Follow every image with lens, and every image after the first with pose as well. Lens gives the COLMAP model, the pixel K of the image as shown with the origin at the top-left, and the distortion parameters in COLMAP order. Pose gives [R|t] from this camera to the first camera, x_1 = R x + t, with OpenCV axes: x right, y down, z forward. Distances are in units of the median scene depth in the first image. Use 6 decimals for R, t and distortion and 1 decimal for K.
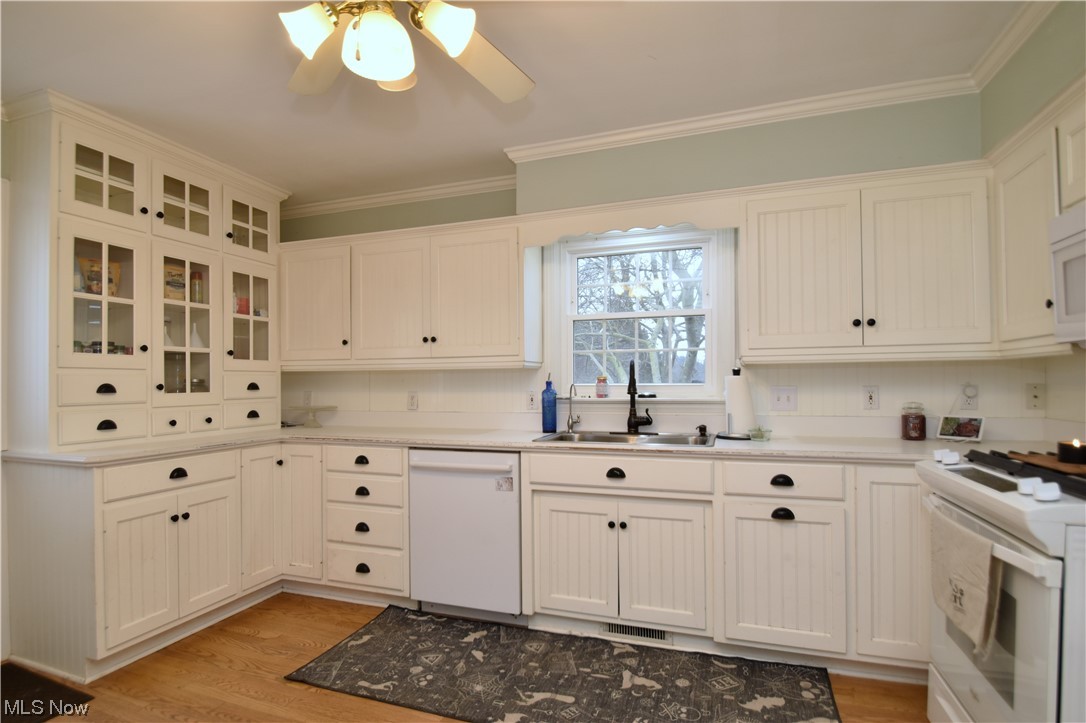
lens RADIAL K [[536.2, 0, 532.2], [0, 536.2, 376.9], [0, 0, 1]] dist [-0.018616, 0.000210]
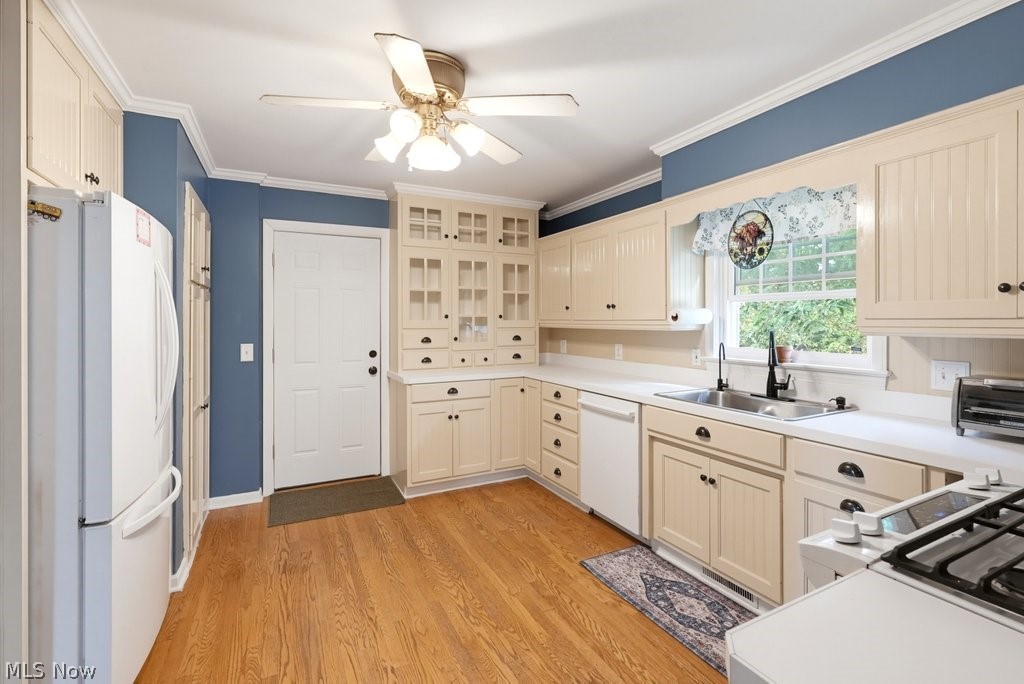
lens RADIAL K [[470.4, 0, 534.4], [0, 470.4, 321.2], [0, 0, 1]] dist [-0.005572, 0.000962]
pose [[0.749665, 0.006826, -0.661782, 0.452237], [0.002621, 0.999908, 0.013283, -0.053303], [0.661812, -0.011692, 0.749579, 0.039635]]
